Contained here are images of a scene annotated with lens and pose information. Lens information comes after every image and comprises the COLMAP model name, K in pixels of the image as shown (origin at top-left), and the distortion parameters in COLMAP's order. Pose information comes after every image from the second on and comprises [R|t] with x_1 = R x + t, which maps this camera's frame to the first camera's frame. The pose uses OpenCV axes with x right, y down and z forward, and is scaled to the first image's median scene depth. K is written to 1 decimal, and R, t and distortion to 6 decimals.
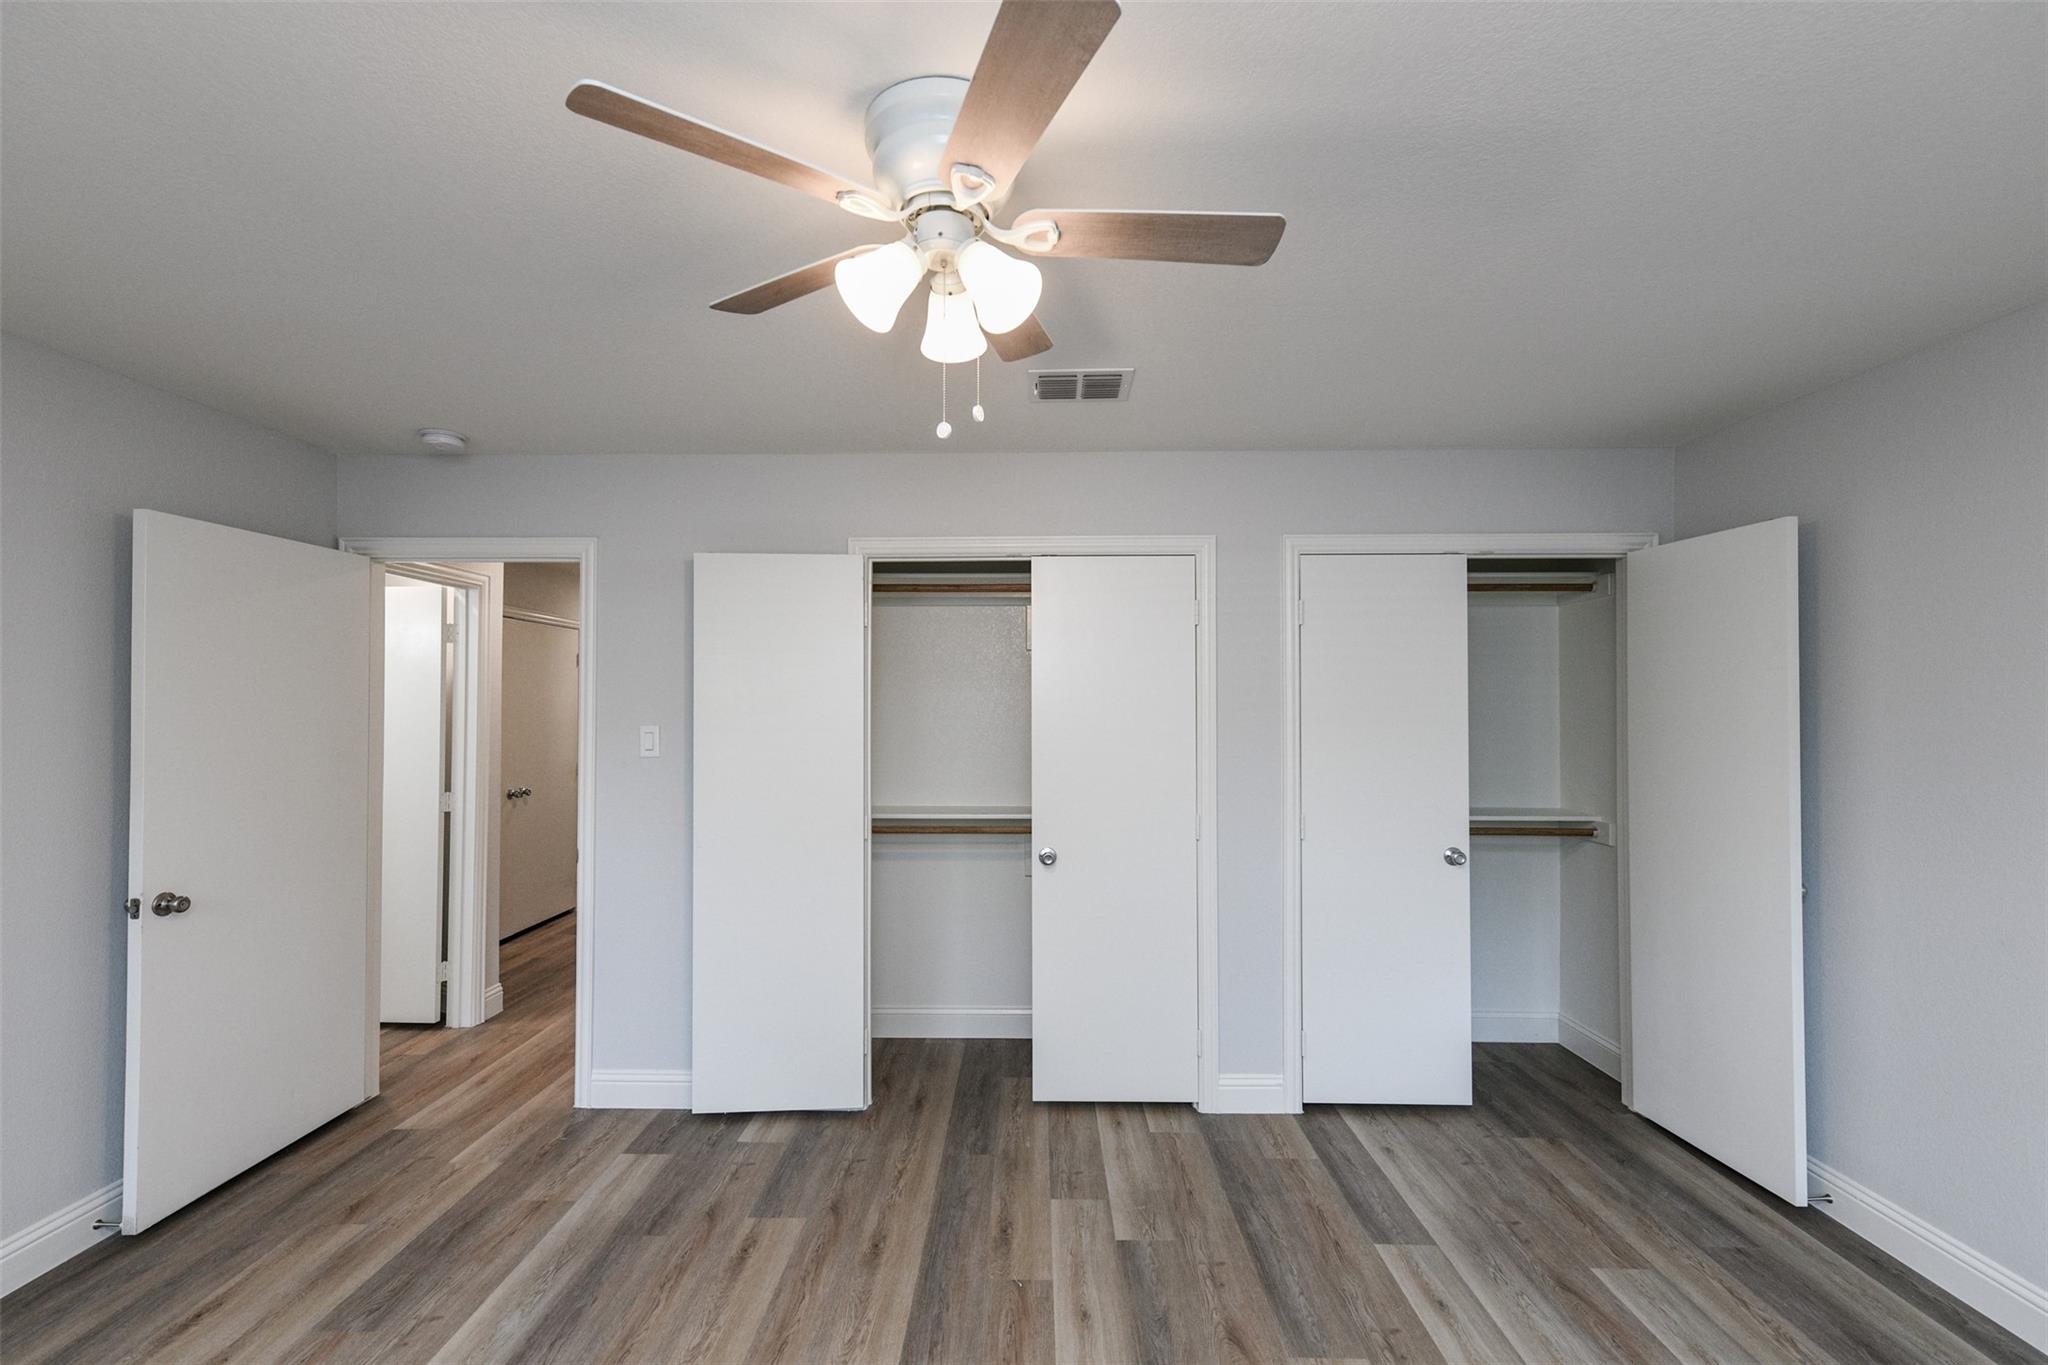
lens RADIAL K [[987.9, 0, 1026.9], [0, 987.9, 681.2], [0, 0, 1]] dist [0.004418, 0.002280]
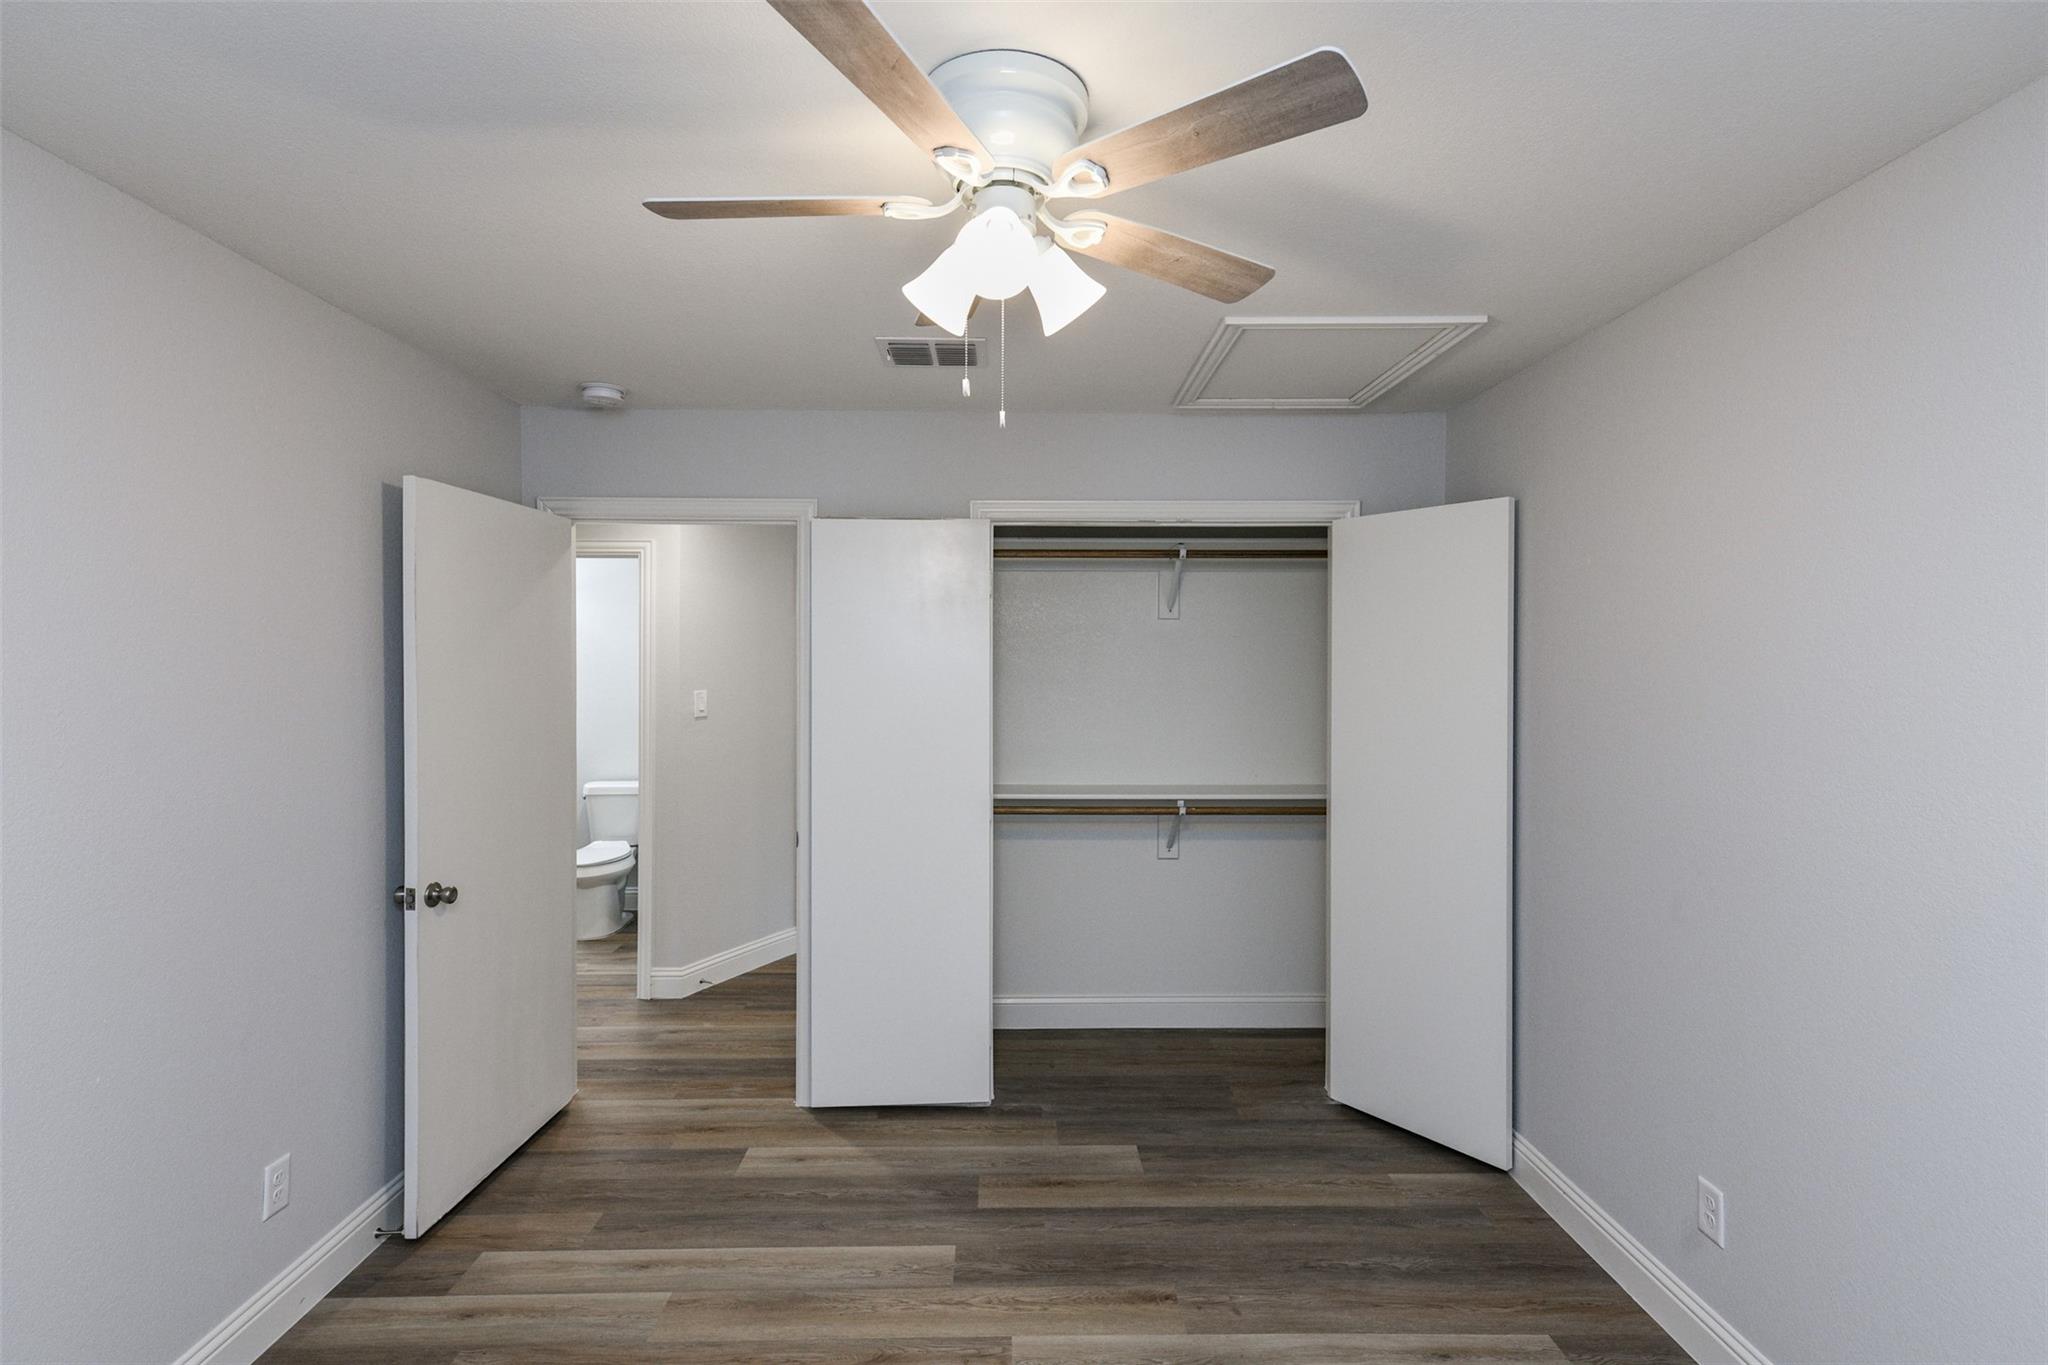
lens RADIAL K [[1052.2, 0, 1023.1], [0, 1052.2, 674.8], [0, 0, 1]] dist [-0.004024, -0.000890]
pose [[0.999533, -0.003116, 0.030387, -0.247002], [0.002445, 0.999753, 0.022094, -0.001787], [-0.030448, -0.022009, 0.999294, 0.000818]]
